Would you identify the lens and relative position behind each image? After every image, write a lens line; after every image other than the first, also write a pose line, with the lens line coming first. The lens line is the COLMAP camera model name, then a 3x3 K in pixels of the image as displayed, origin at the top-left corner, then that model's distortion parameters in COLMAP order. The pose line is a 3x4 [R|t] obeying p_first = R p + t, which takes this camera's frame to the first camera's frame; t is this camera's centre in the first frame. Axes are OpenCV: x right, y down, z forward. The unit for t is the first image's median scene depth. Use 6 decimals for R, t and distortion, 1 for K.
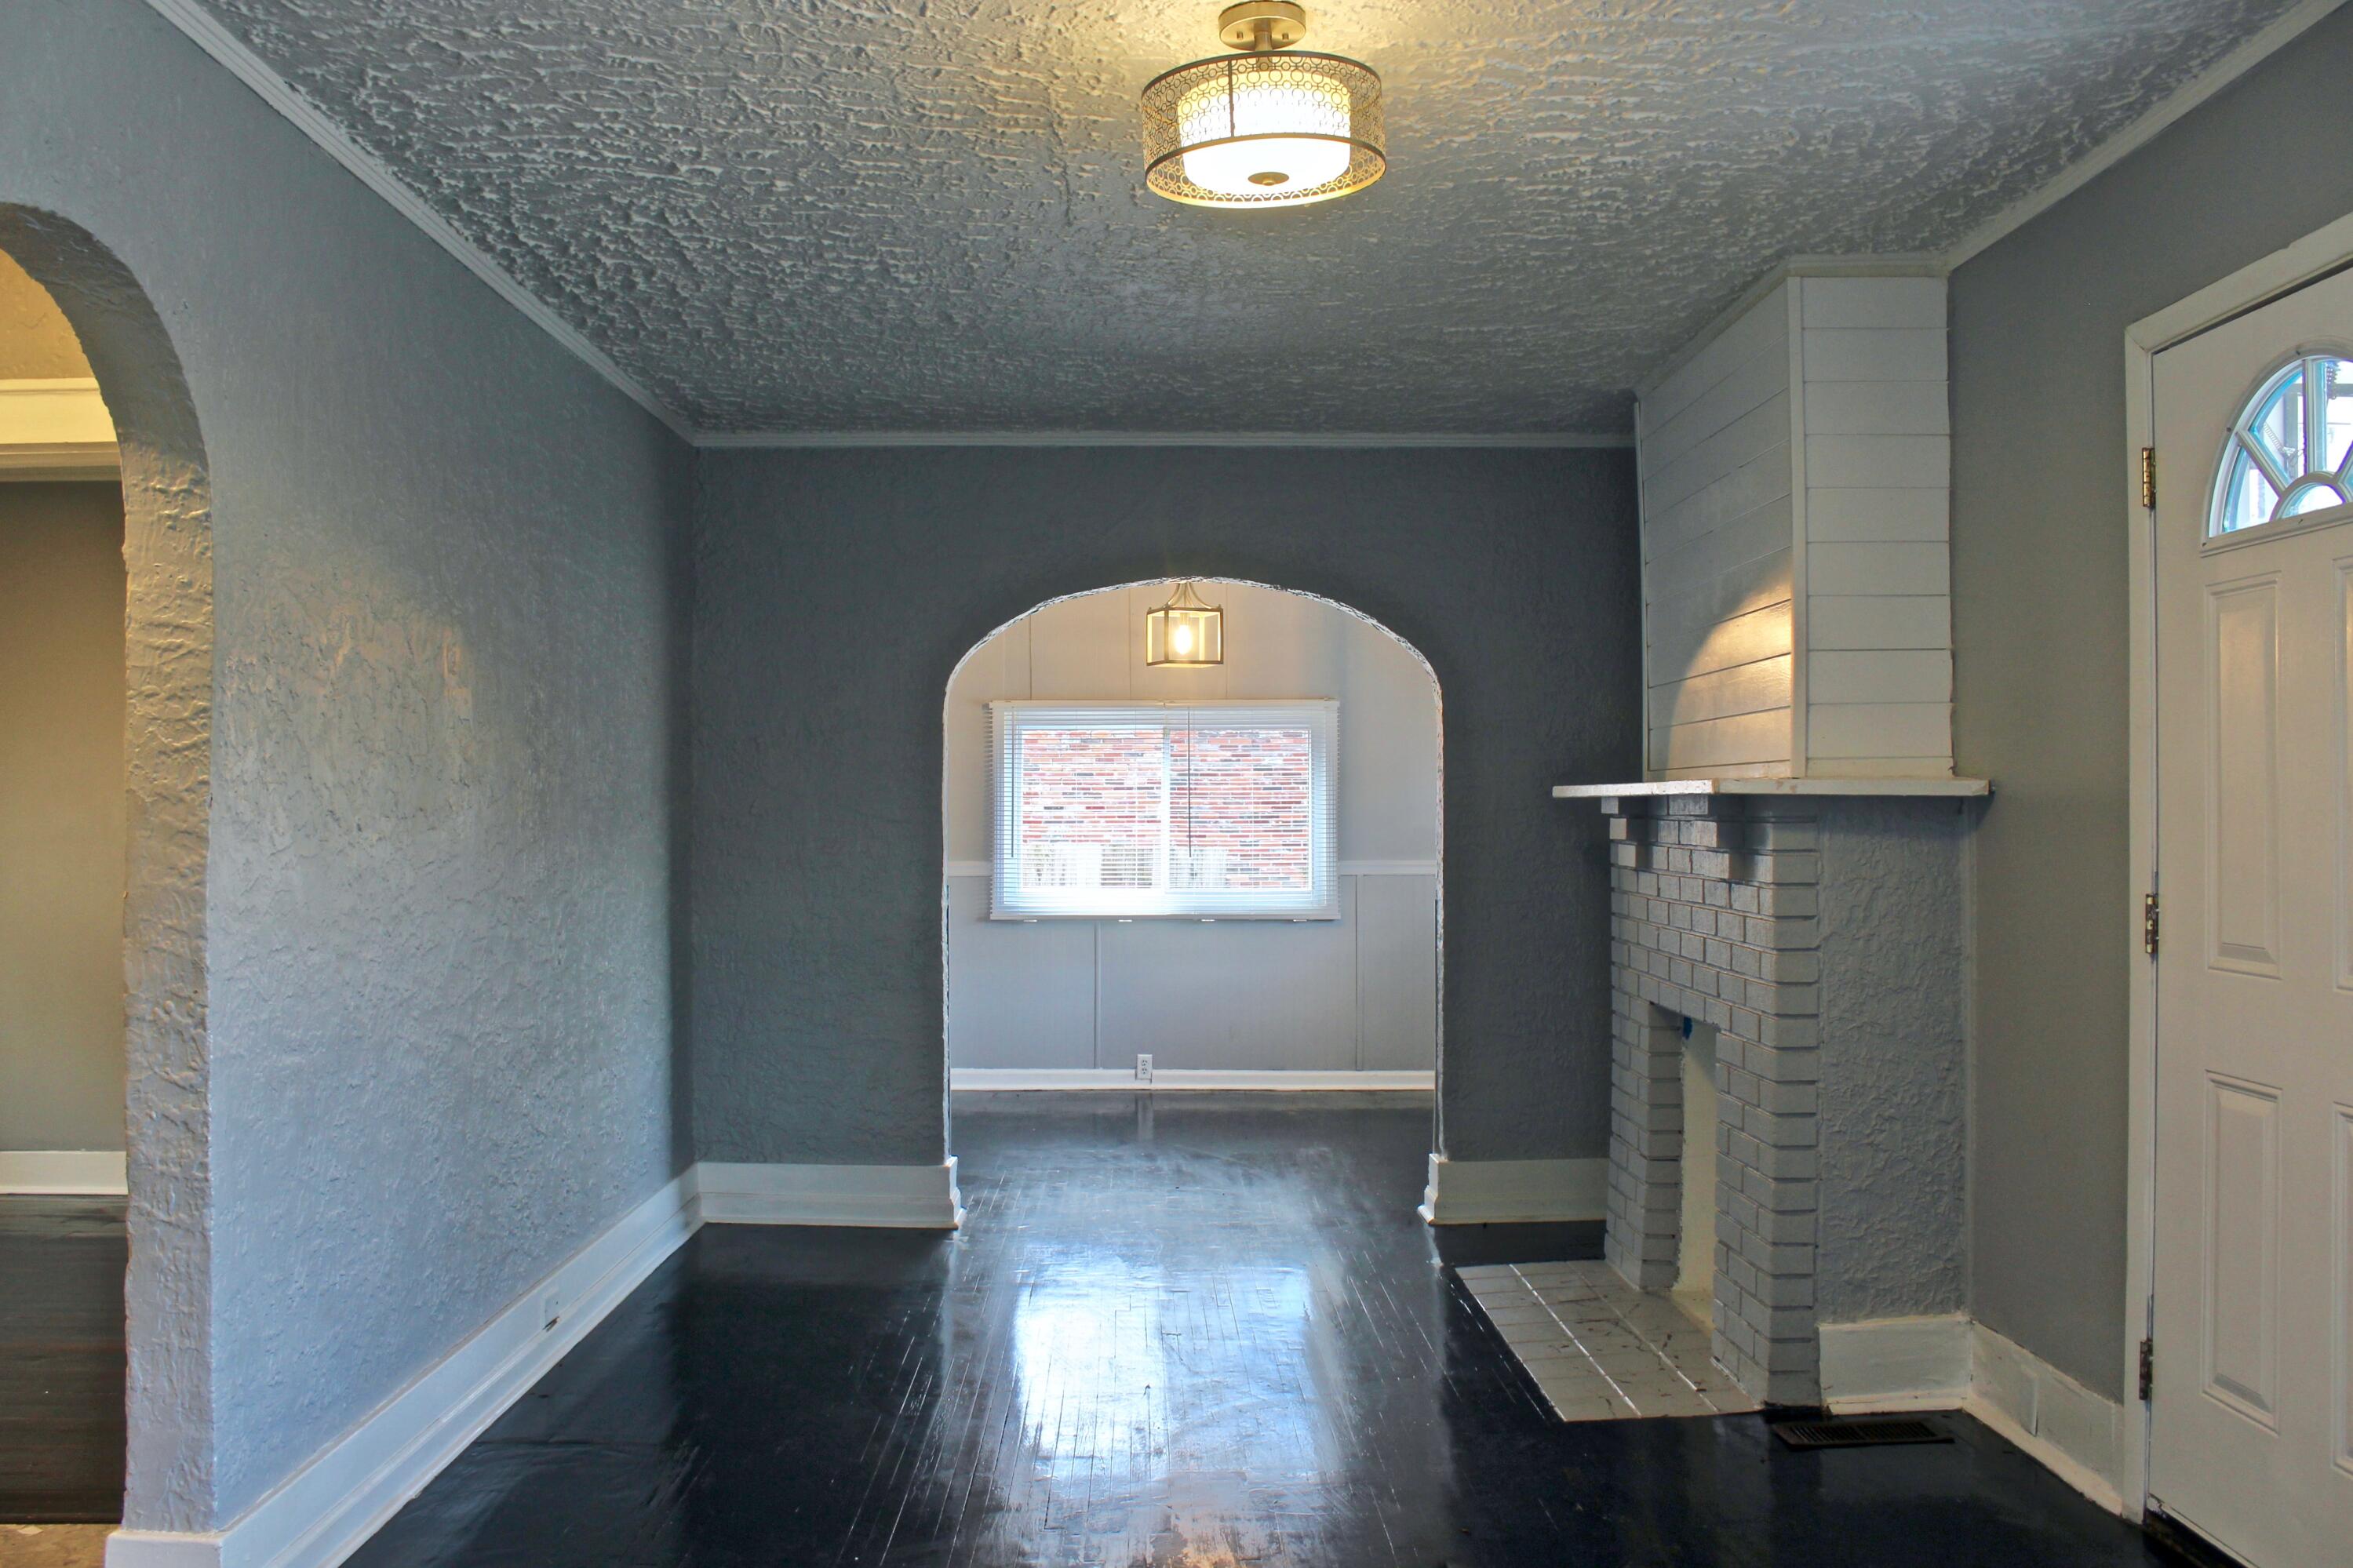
lens RADIAL K [[1987.6, 0, 1176.5], [0, 1987.6, 784.0], [0, 0, 1]] dist [-0.166667, 0.164766]
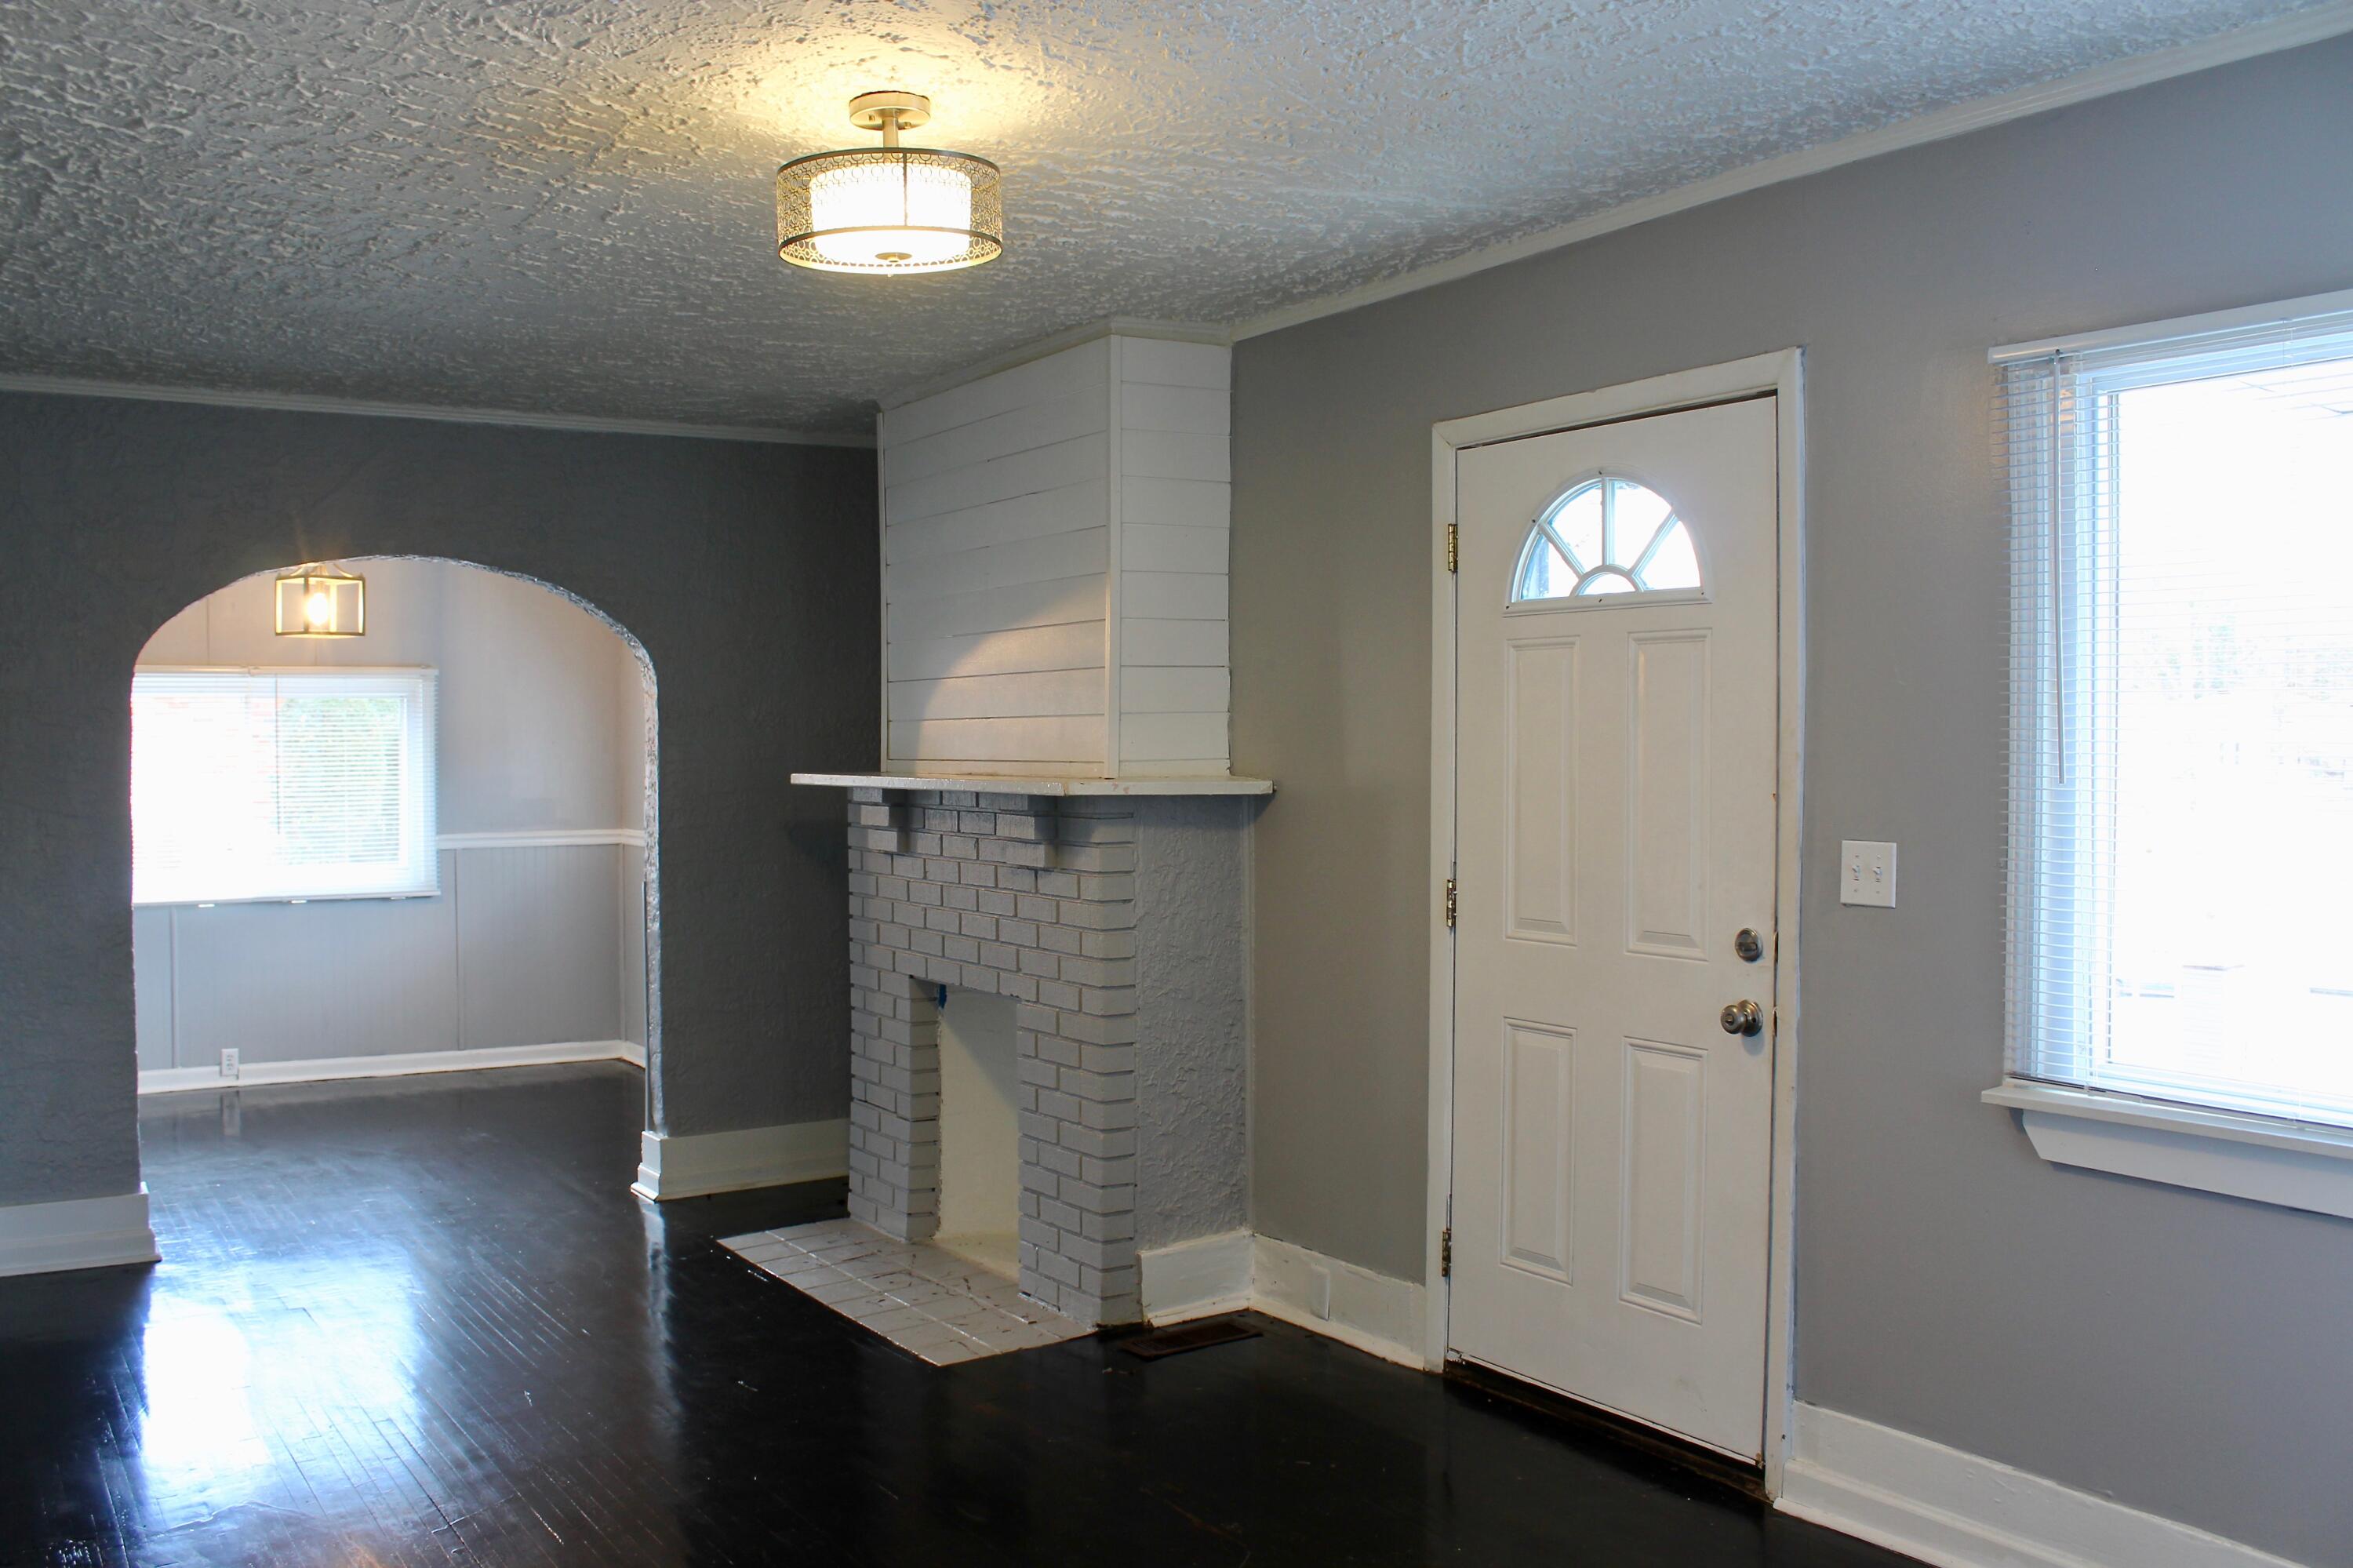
lens RADIAL K [[2028.8, 0, 1176.5], [0, 2028.8, 784.0], [0, 0, 1]] dist [-0.176282, 0.179918]
pose [[0.844637, -0.012618, 0.535191, -0.286743], [-0.004160, 0.999537, 0.030131, -0.036017], [-0.535324, -0.027676, 0.844194, -0.016105]]
